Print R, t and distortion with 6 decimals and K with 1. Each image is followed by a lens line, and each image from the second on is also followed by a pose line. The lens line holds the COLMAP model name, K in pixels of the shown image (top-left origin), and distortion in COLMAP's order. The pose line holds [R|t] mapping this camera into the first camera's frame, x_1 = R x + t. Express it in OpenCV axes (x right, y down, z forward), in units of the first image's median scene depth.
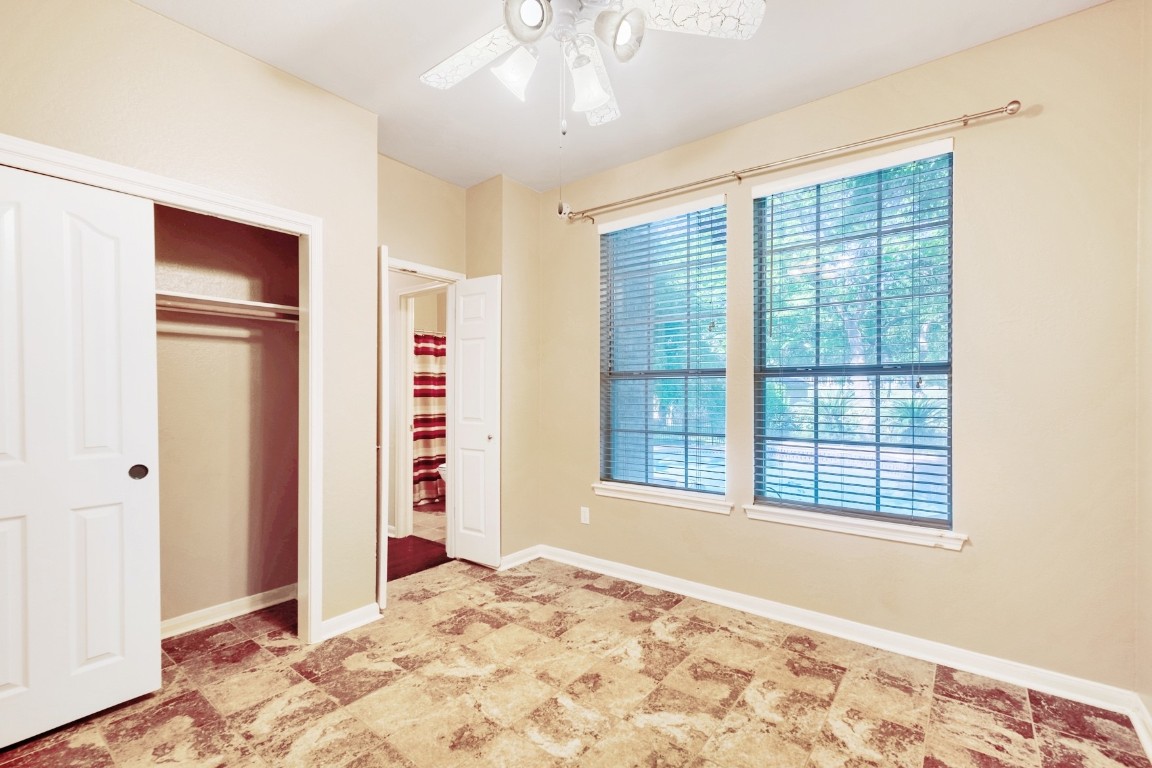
lens RADIAL K [[502.5, 0, 575.5], [0, 502.5, 382.5], [0, 0, 1]] dist [0.000774, 0.000093]
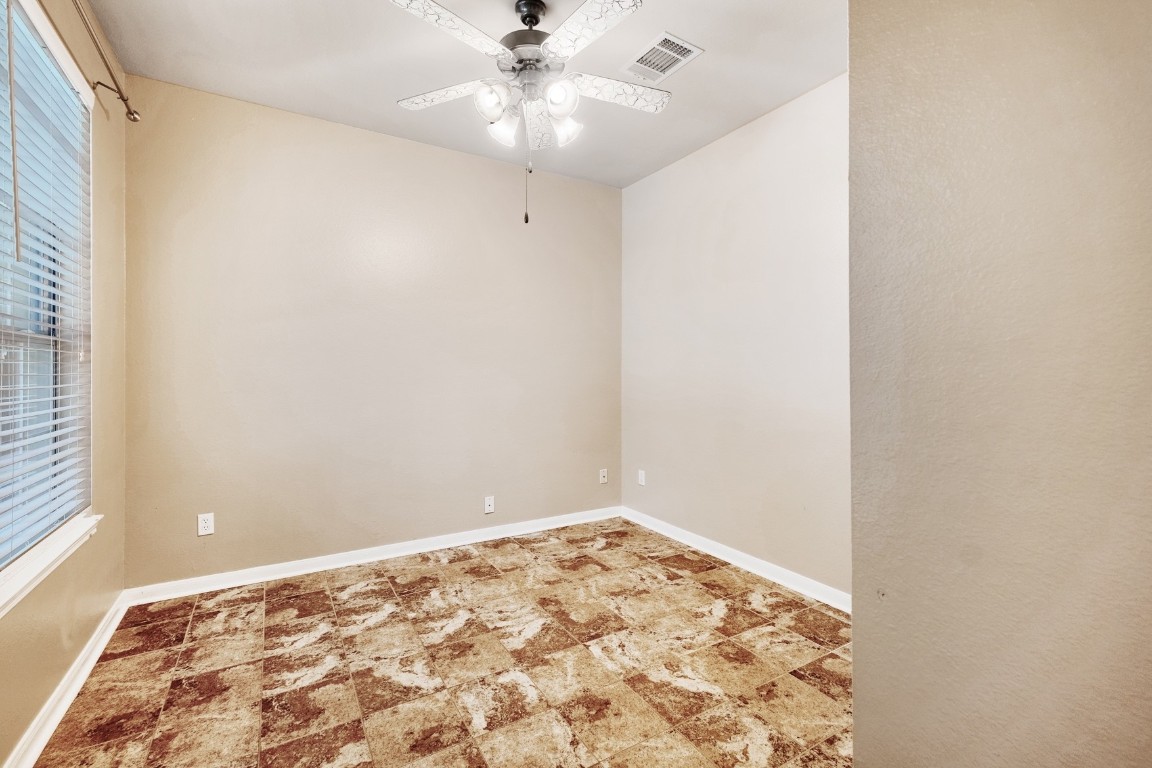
lens RADIAL K [[502.5, 0, 575.8], [0, 502.5, 381.4], [0, 0, 1]] dist [0.000774, 0.000093]
pose [[-0.934434, -0.009341, 0.356014, -0.502747], [-0.008572, 0.999956, 0.003737, 0.037836], [-0.356034, 0.000440, -0.934473, 1.830552]]
